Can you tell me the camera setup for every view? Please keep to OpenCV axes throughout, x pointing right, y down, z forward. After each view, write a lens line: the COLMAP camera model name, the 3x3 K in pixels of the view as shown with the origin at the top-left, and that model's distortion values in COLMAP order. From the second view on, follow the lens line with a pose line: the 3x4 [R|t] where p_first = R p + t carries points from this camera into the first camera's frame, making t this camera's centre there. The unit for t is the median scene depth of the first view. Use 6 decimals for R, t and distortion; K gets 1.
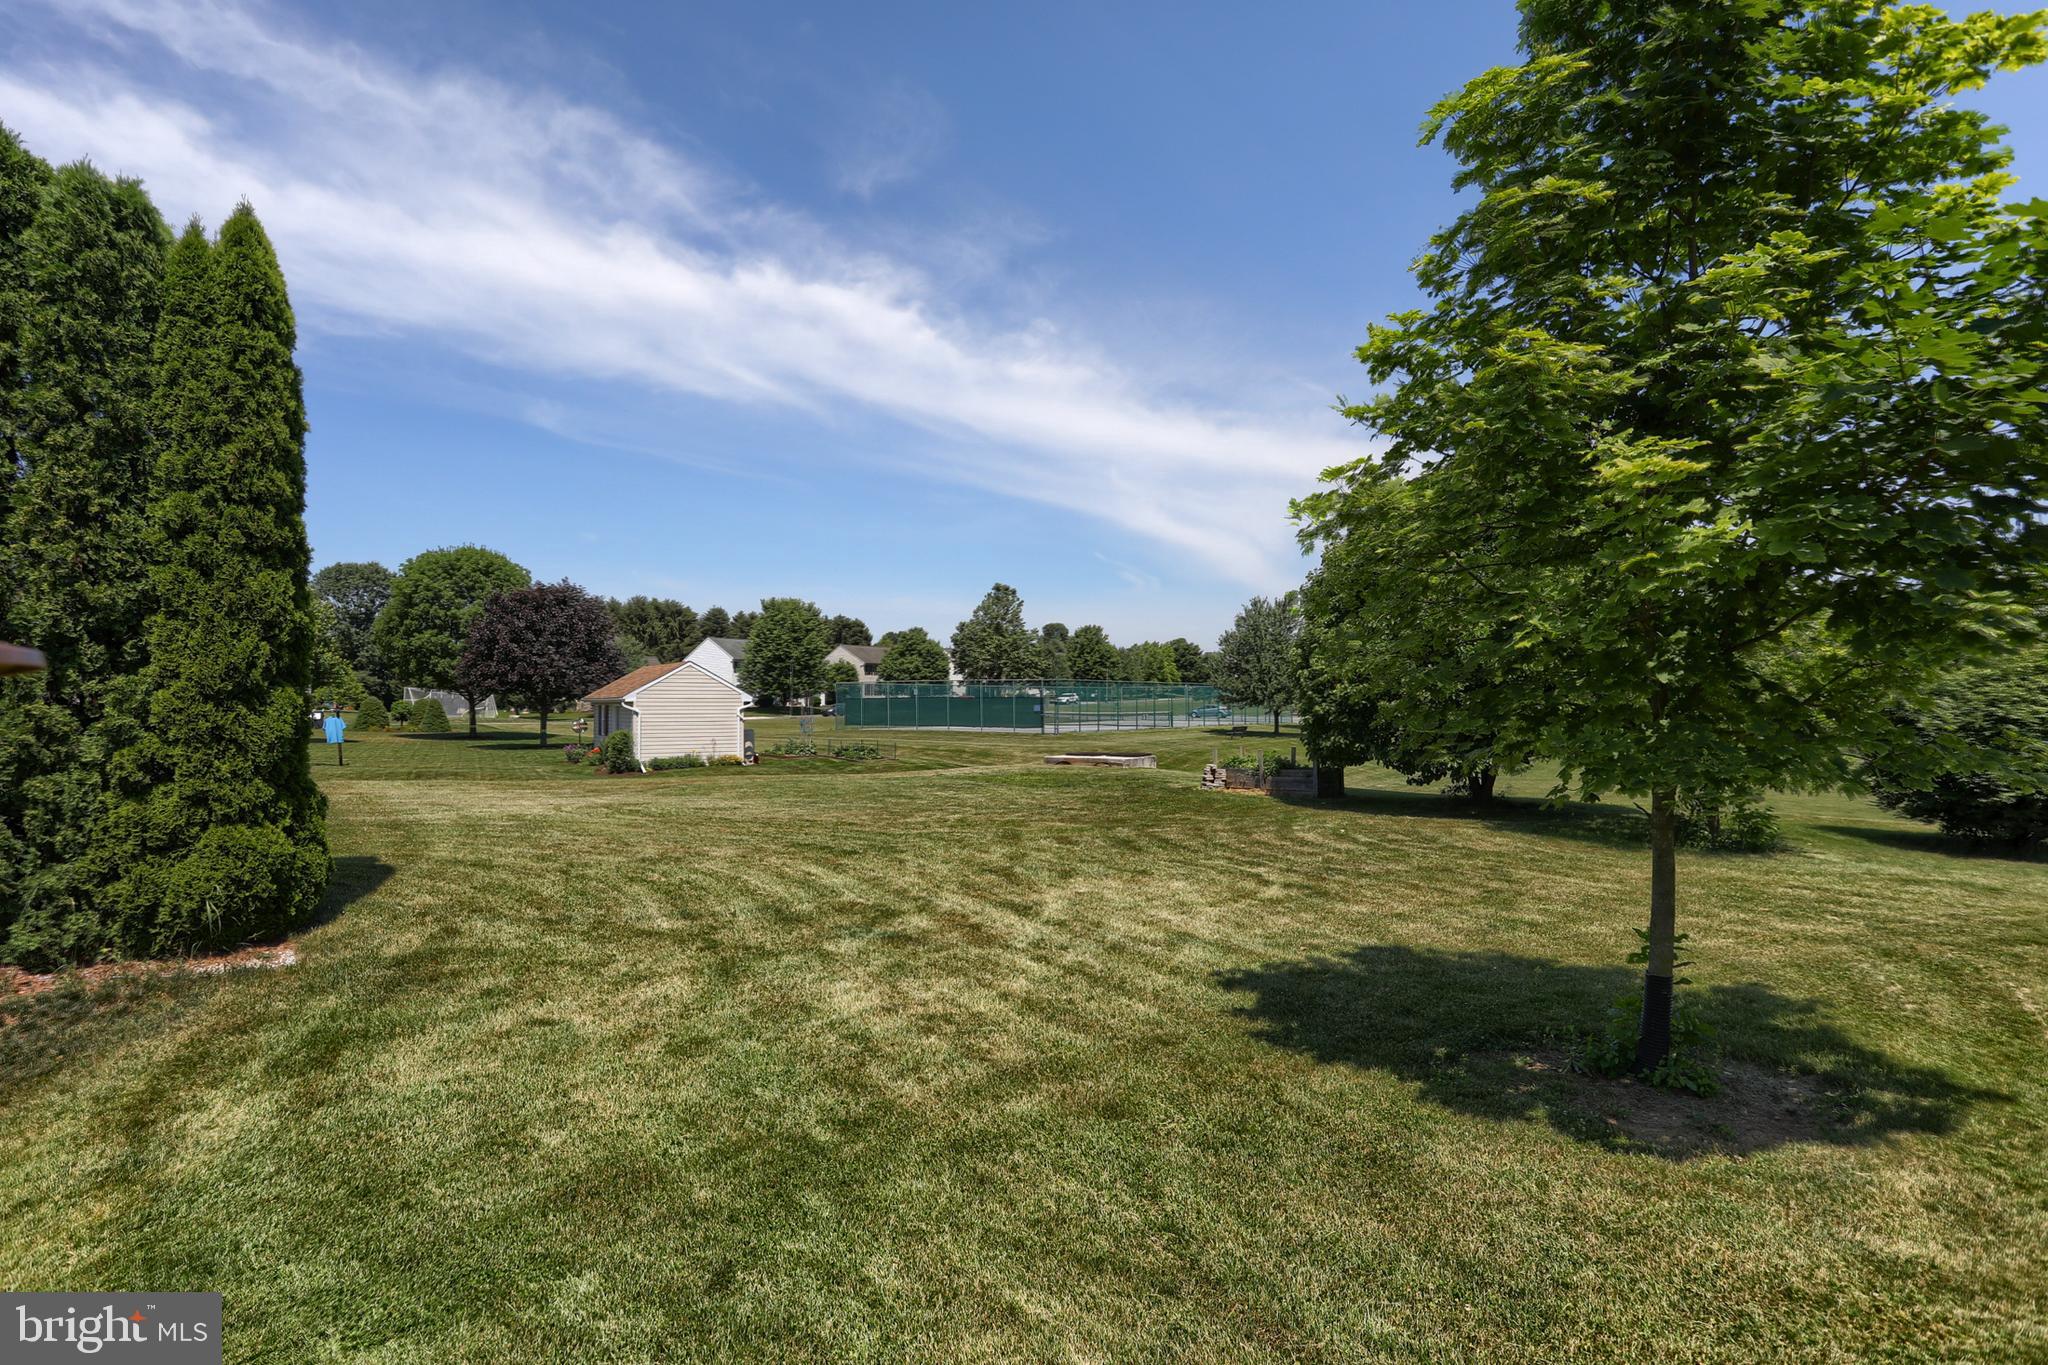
lens RADIAL K [[1099.6, 0, 1015.2], [0, 1099.6, 681.0], [0, 0, 1]] dist [-0.065571, 0.041546]
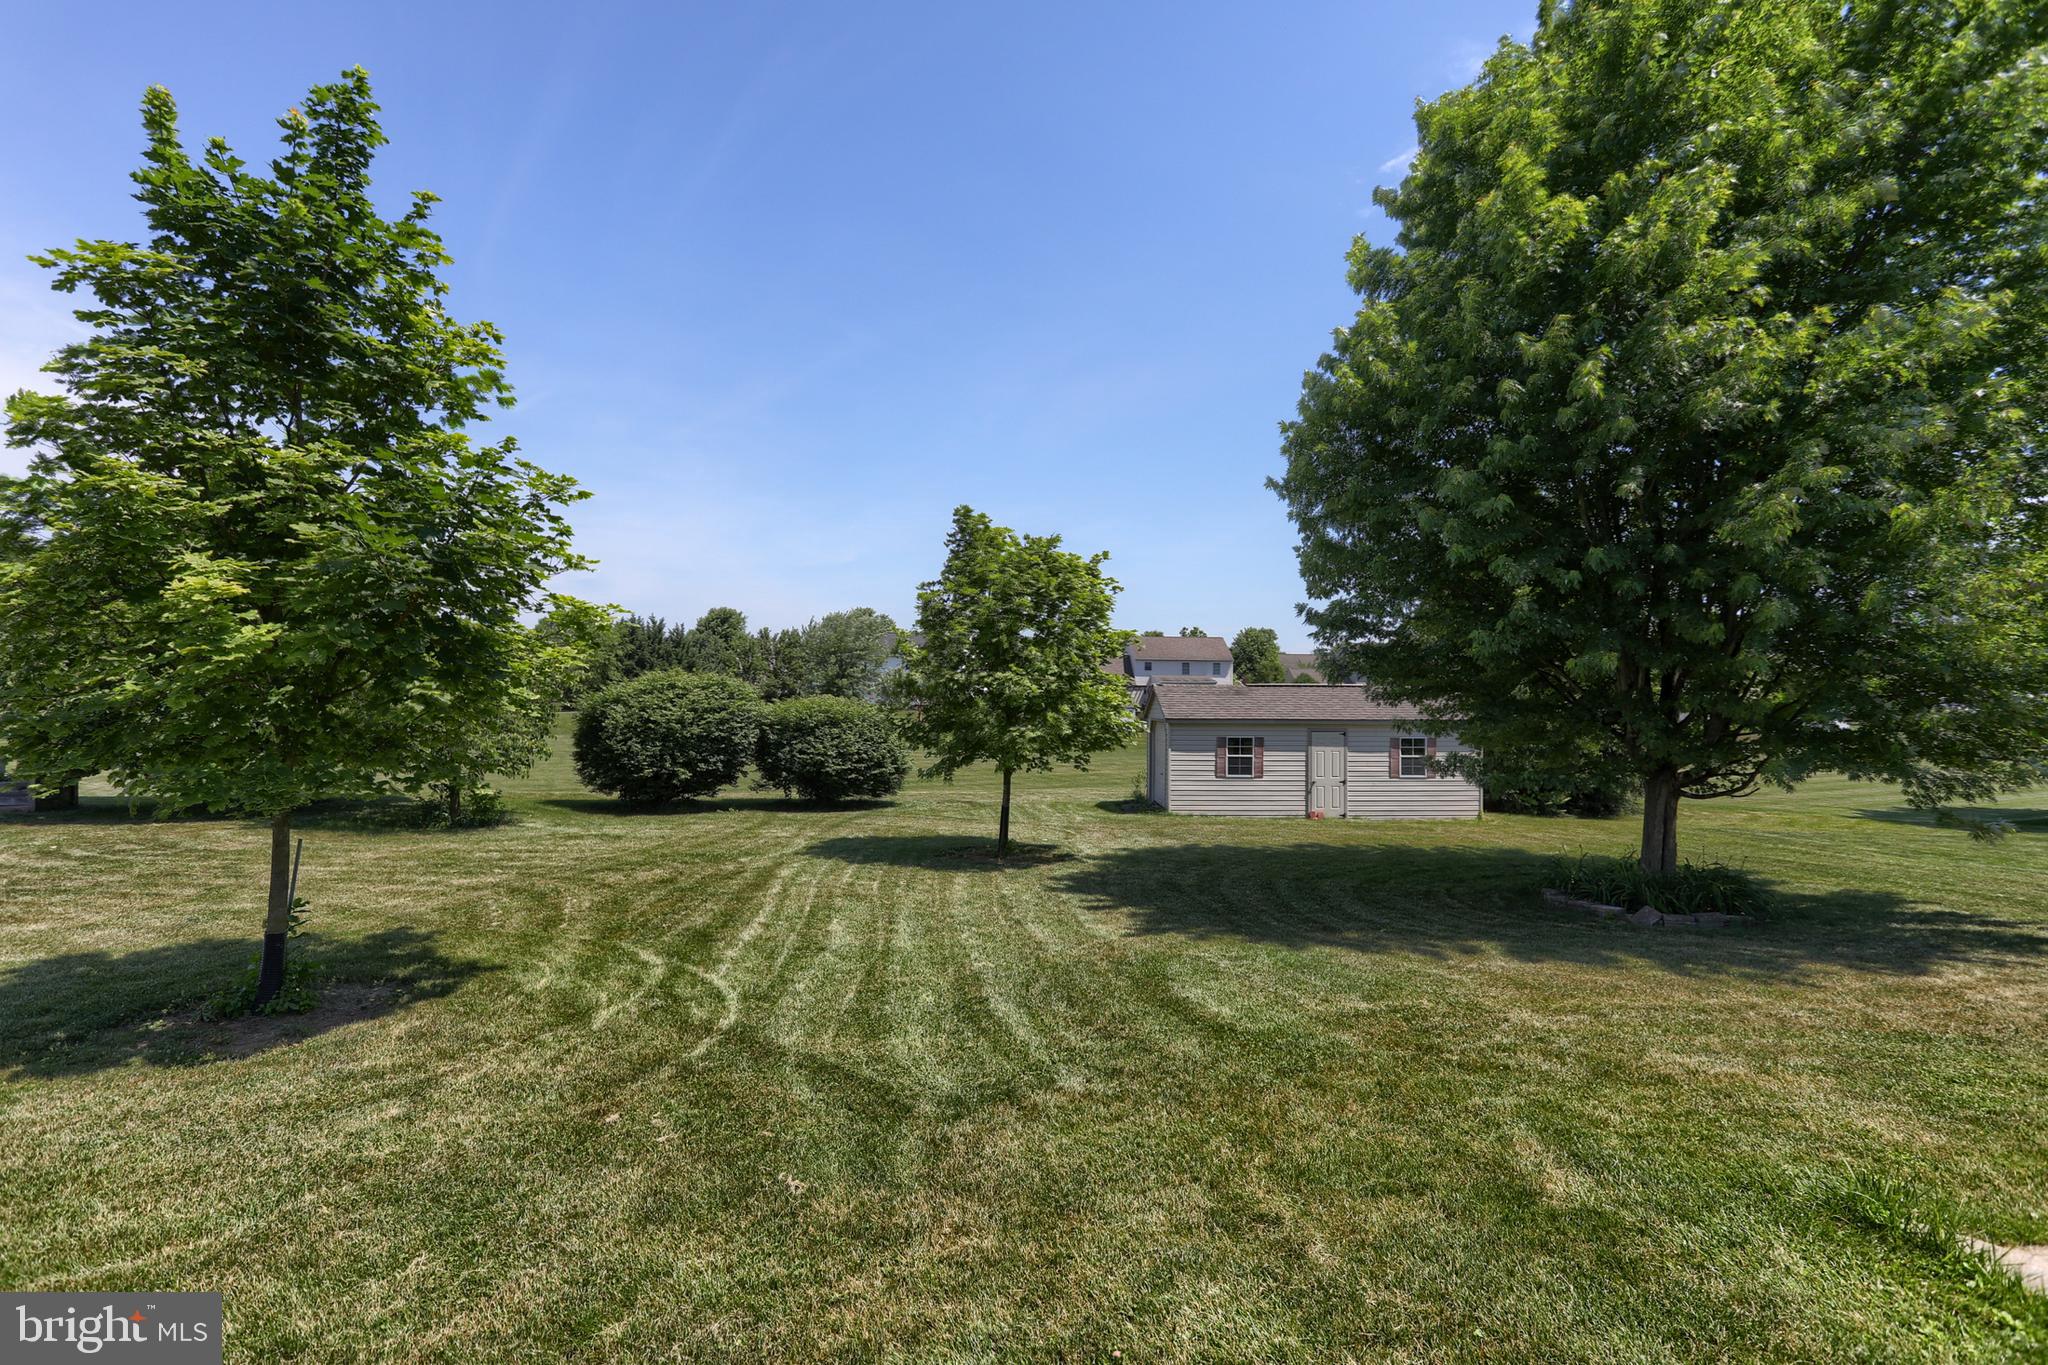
lens RADIAL K [[1032.1, 0, 1032.8], [0, 1032.1, 684.7], [0, 0, 1]] dist [-0.048174, 0.036226]
pose [[0.532887, 0.011427, 0.846109, 0.008478], [-0.024047, 0.999709, 0.001643, -0.038384], [-0.845845, -0.021222, 0.533007, -0.277996]]
